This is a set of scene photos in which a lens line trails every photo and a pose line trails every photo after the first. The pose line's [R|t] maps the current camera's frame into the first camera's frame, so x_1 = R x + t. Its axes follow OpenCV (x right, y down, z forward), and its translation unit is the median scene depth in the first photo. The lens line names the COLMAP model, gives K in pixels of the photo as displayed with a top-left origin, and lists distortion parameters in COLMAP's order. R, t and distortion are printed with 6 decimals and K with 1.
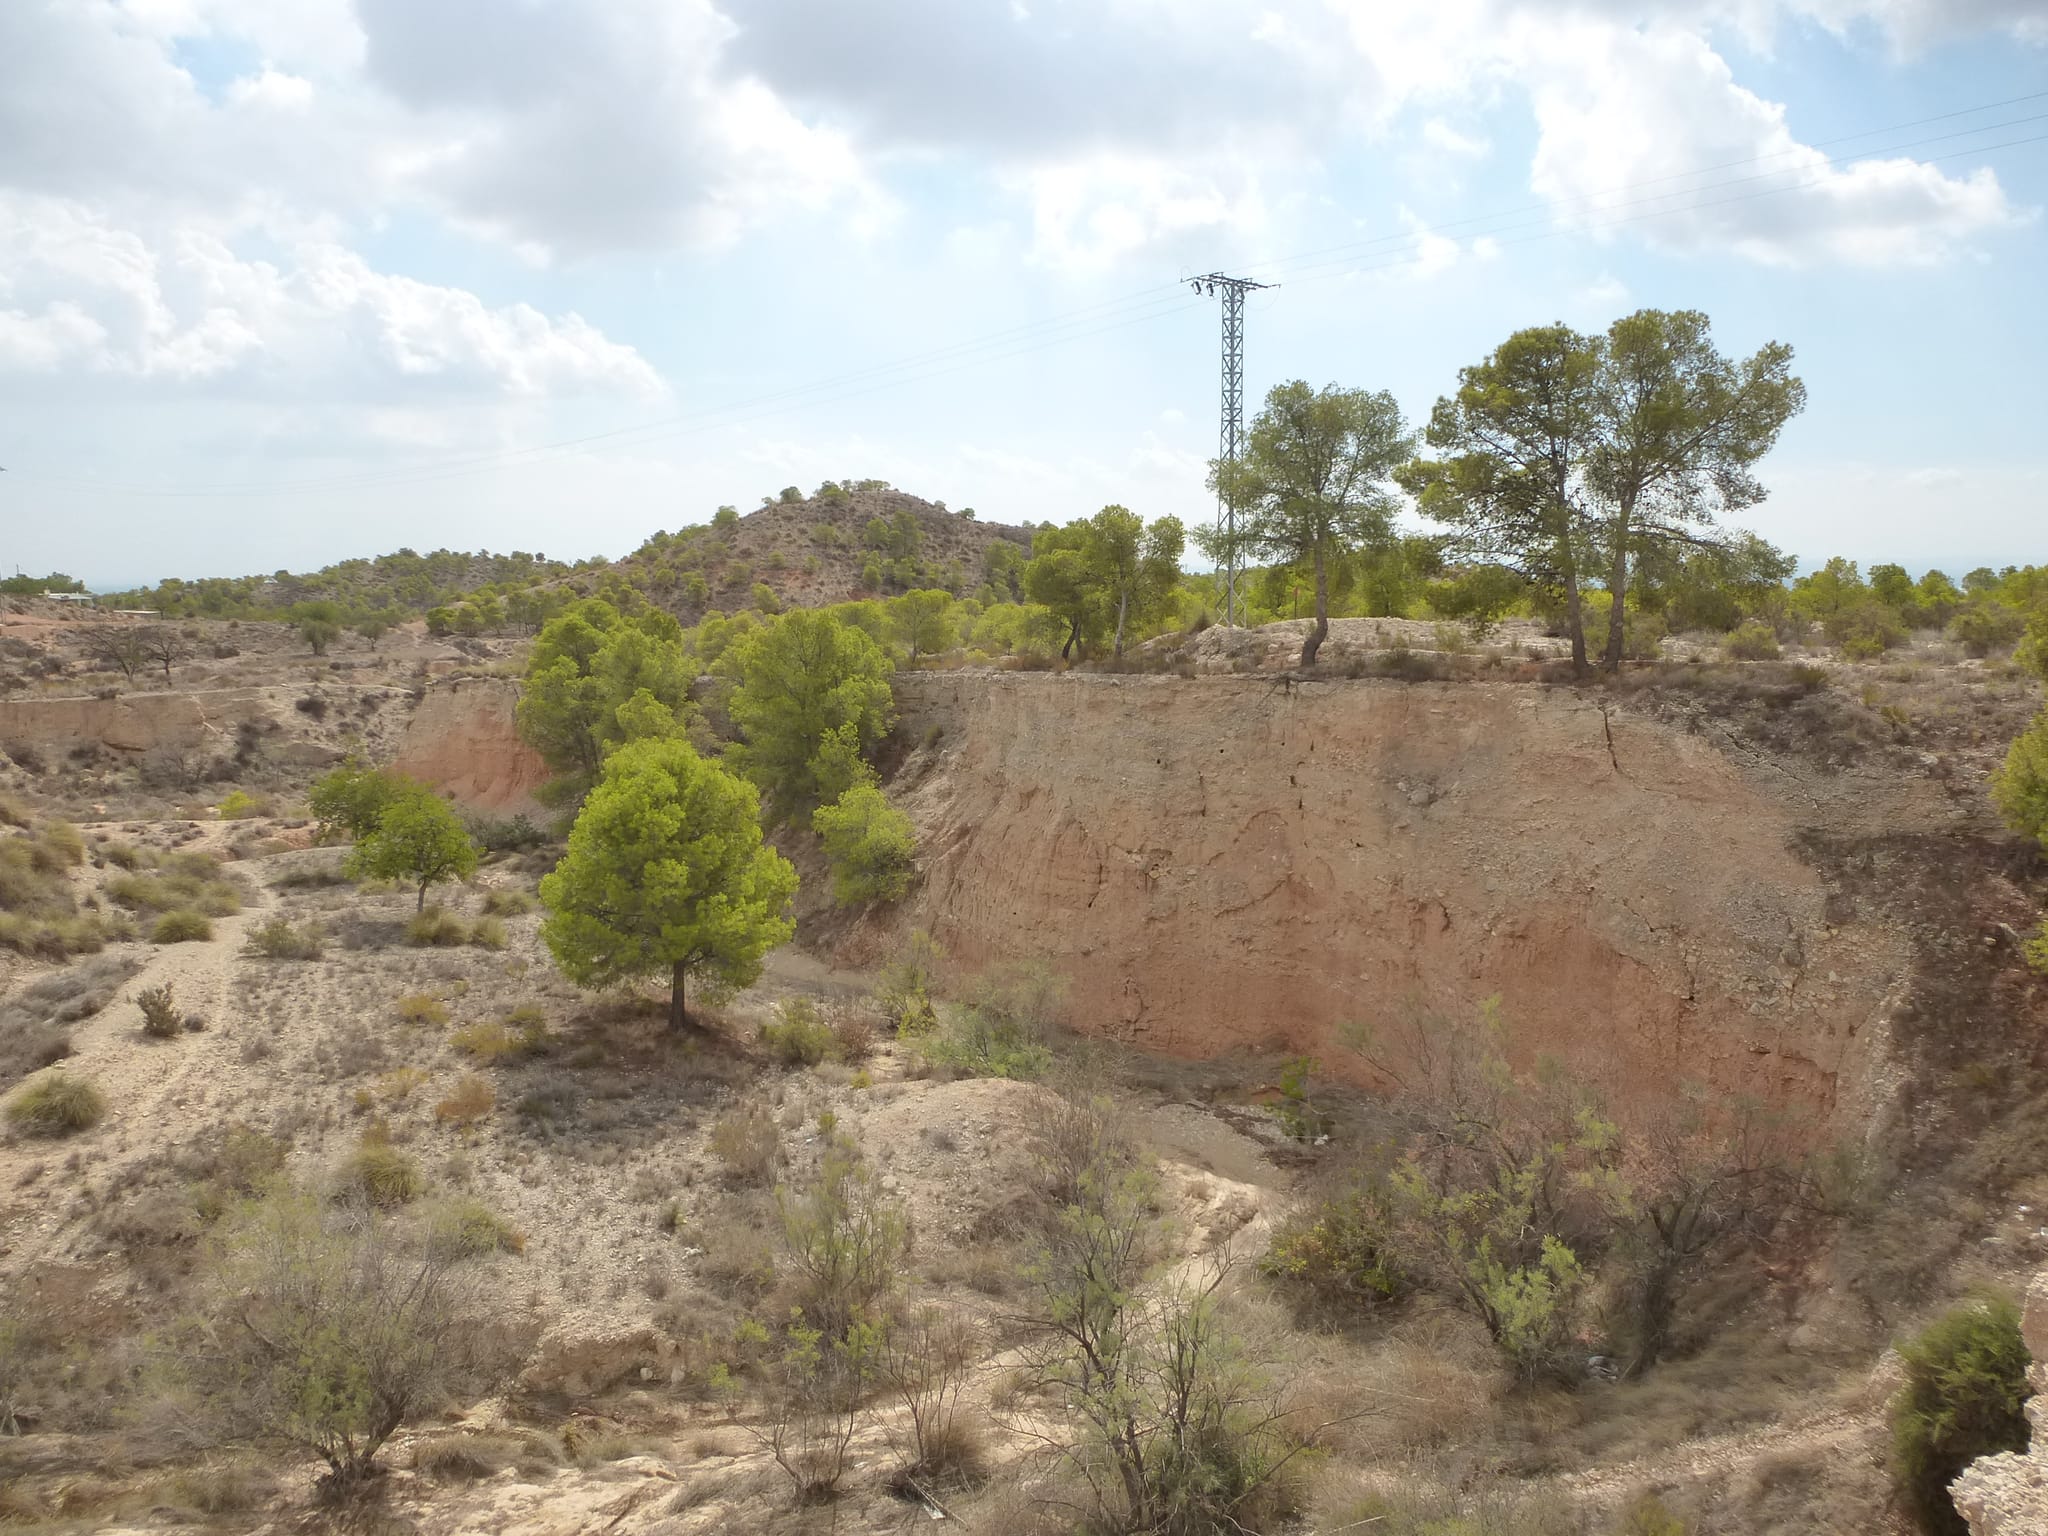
lens RADIAL K [[1508.6, 0, 1022.0], [0, 1508.6, 771.6], [0, 0, 1]] dist [-0.046682, 0.013001]
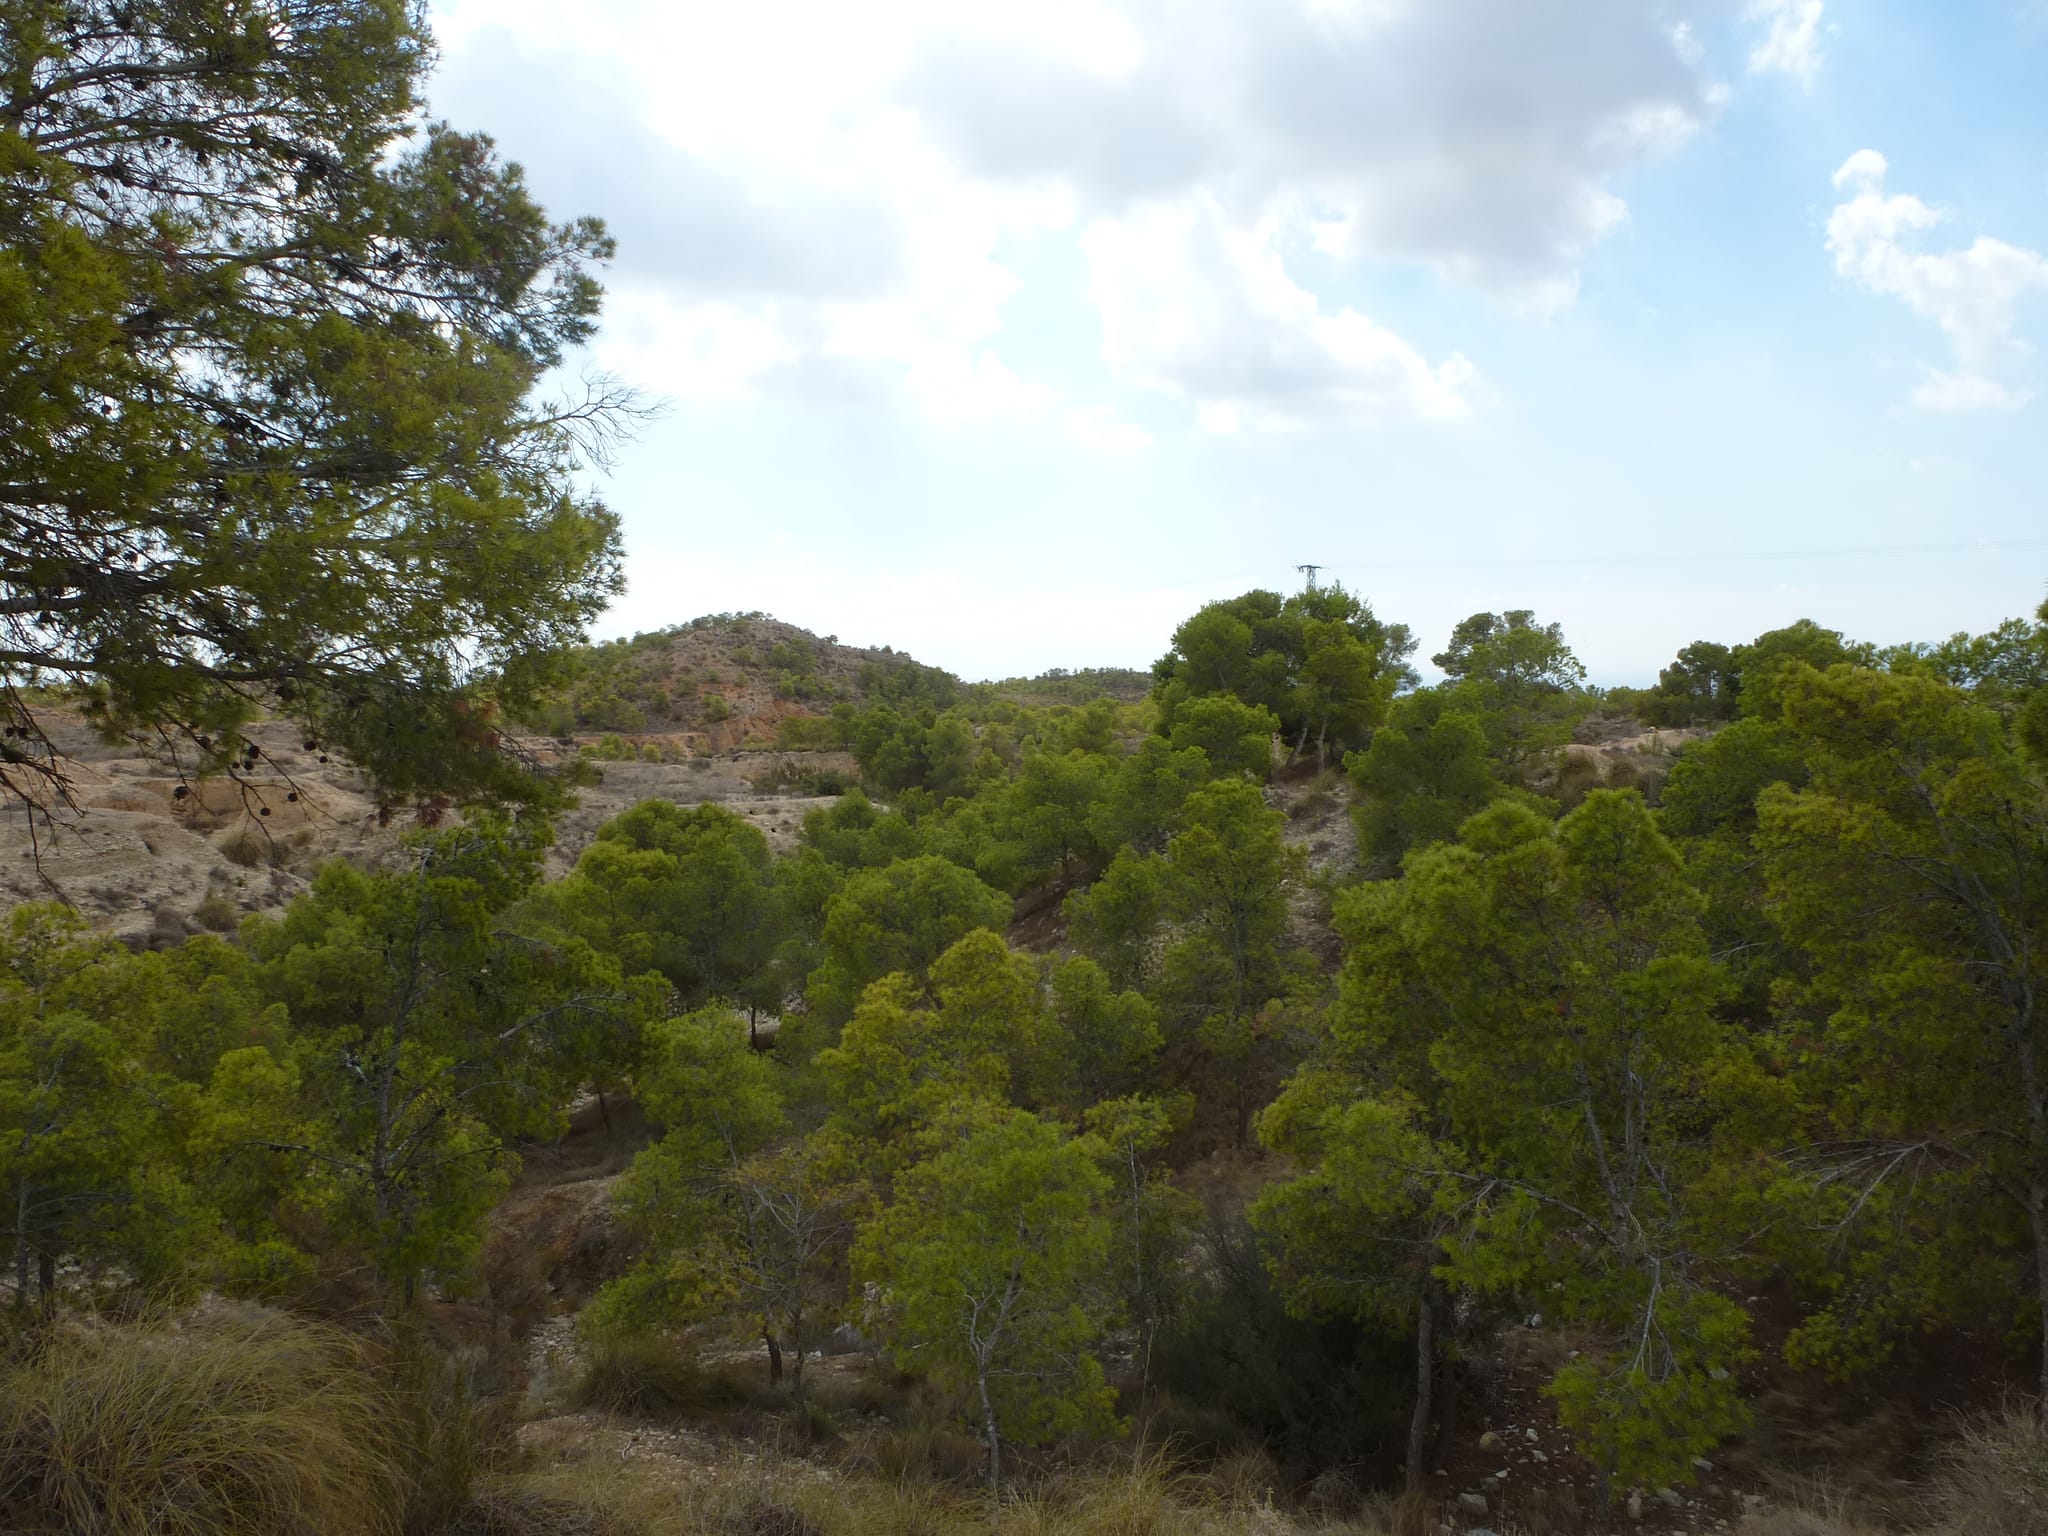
lens RADIAL K [[1508.6, 0, 1035.4], [0, 1508.6, 770.0], [0, 0, 1]] dist [-0.046682, 0.013001]
pose [[0.968060, -0.007681, 0.250601, -1.211217], [0.026433, 0.997087, -0.071547, 0.204215], [-0.249321, 0.075886, 0.965443, -1.587140]]
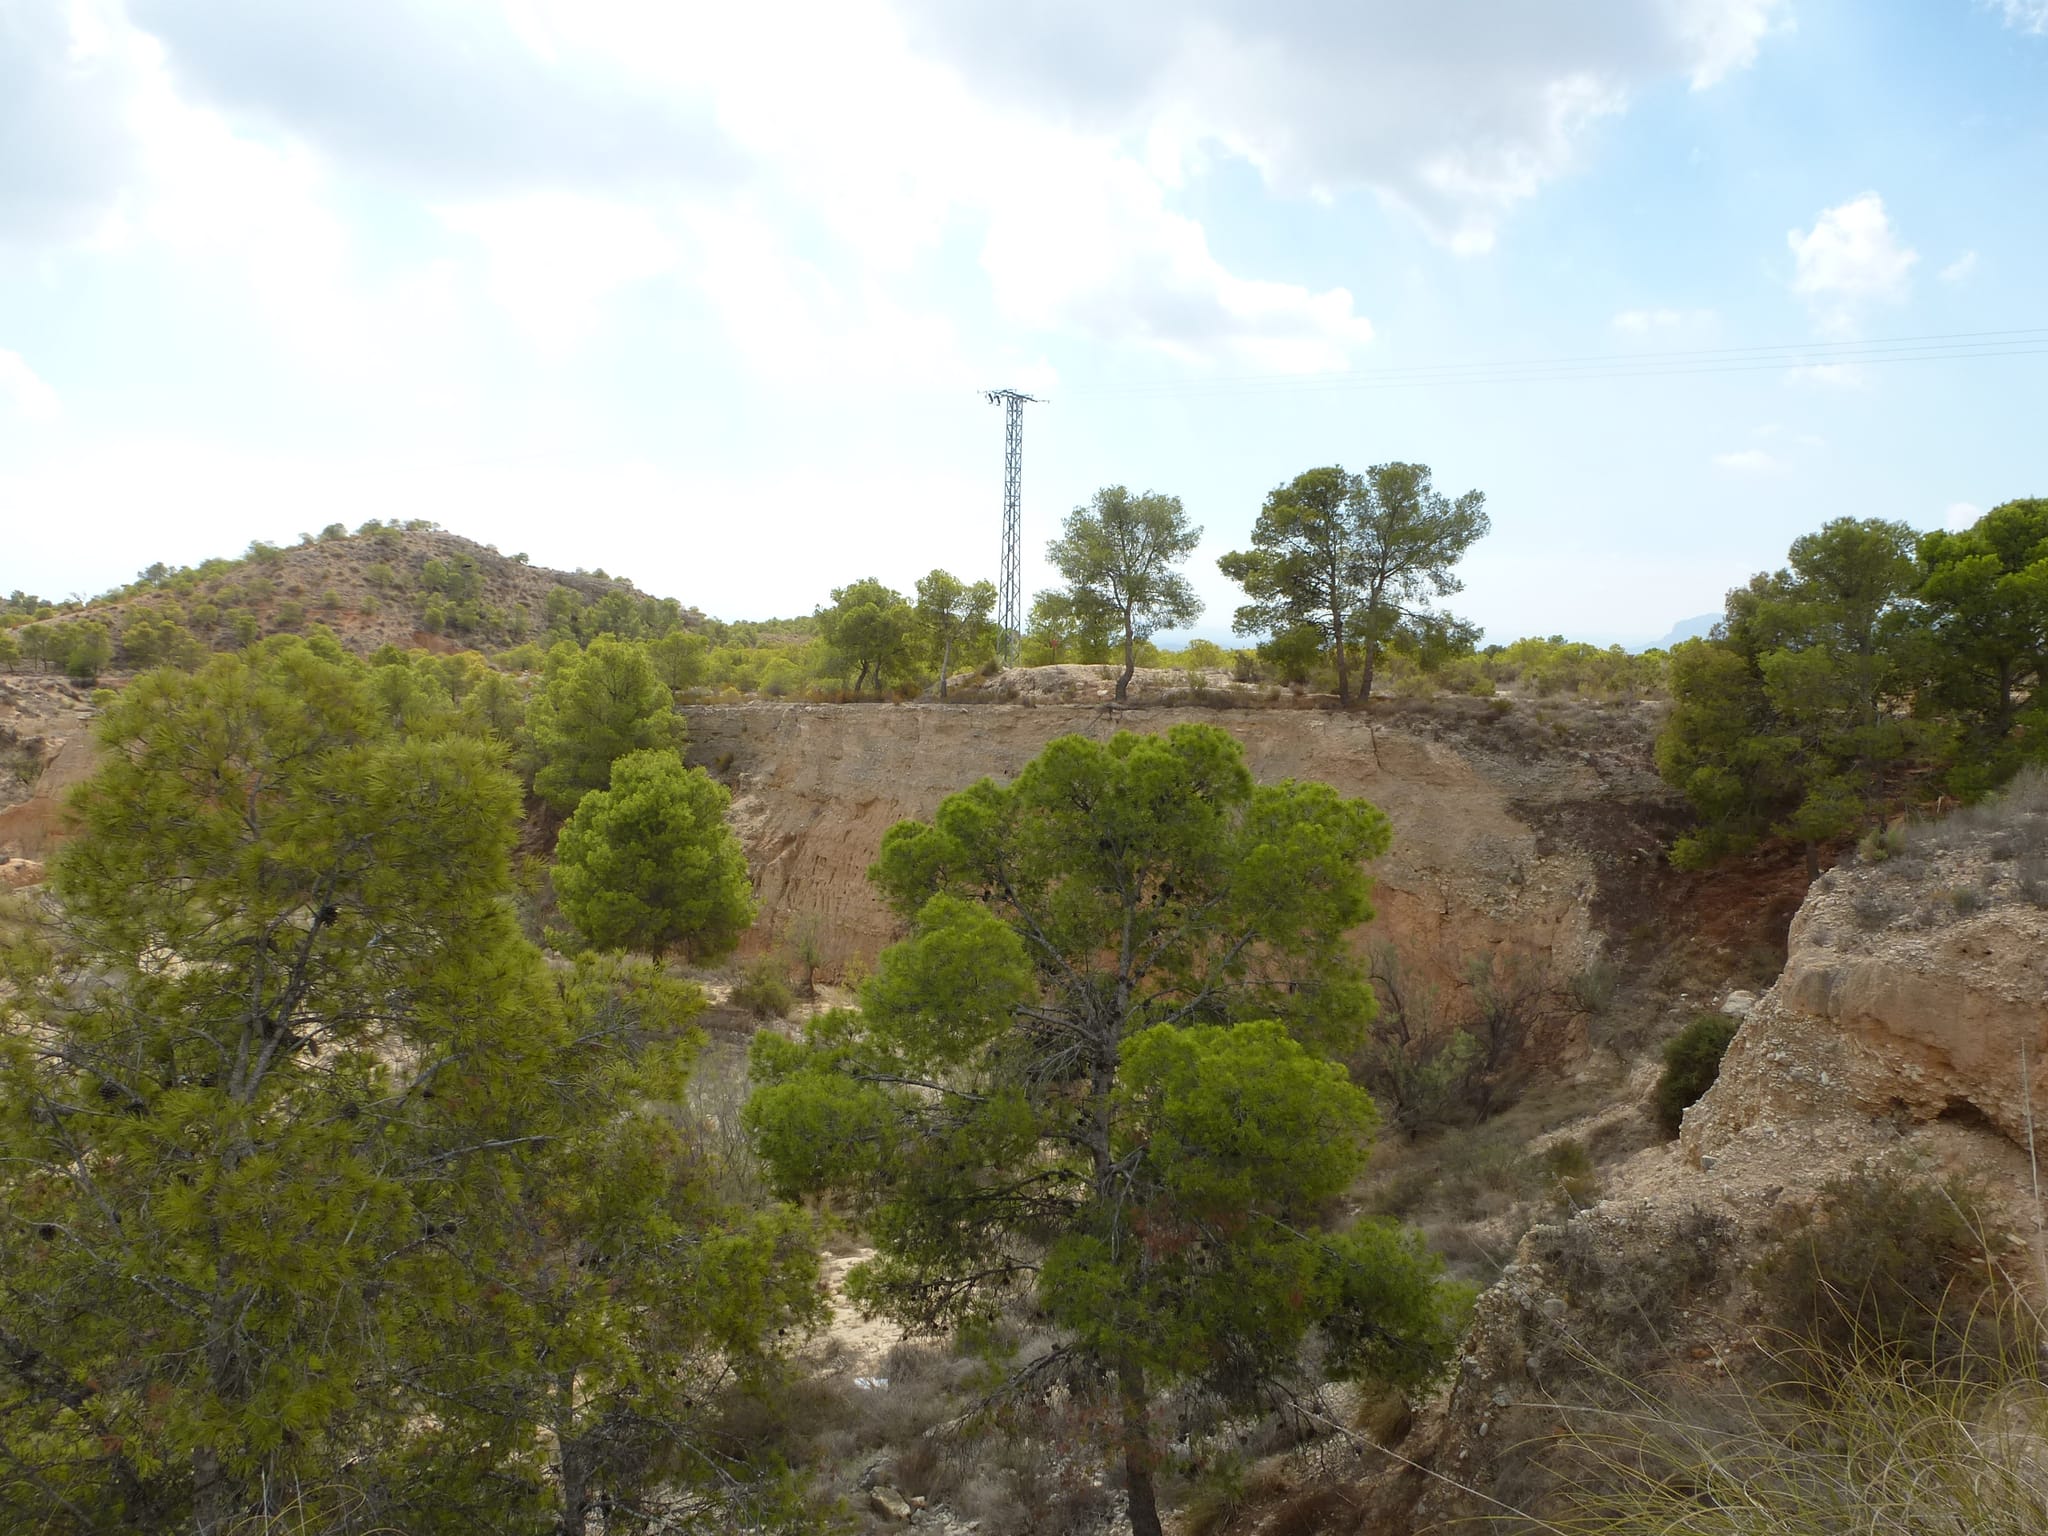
lens RADIAL K [[1508.6, 0, 1025.4], [0, 1508.6, 785.8], [0, 0, 1]] dist [-0.046682, 0.013001]
pose [[0.940214, -0.005040, 0.340547, -0.394949], [0.013859, 0.999629, -0.023467, 0.041820], [-0.340302, 0.026784, 0.939934, -0.252329]]
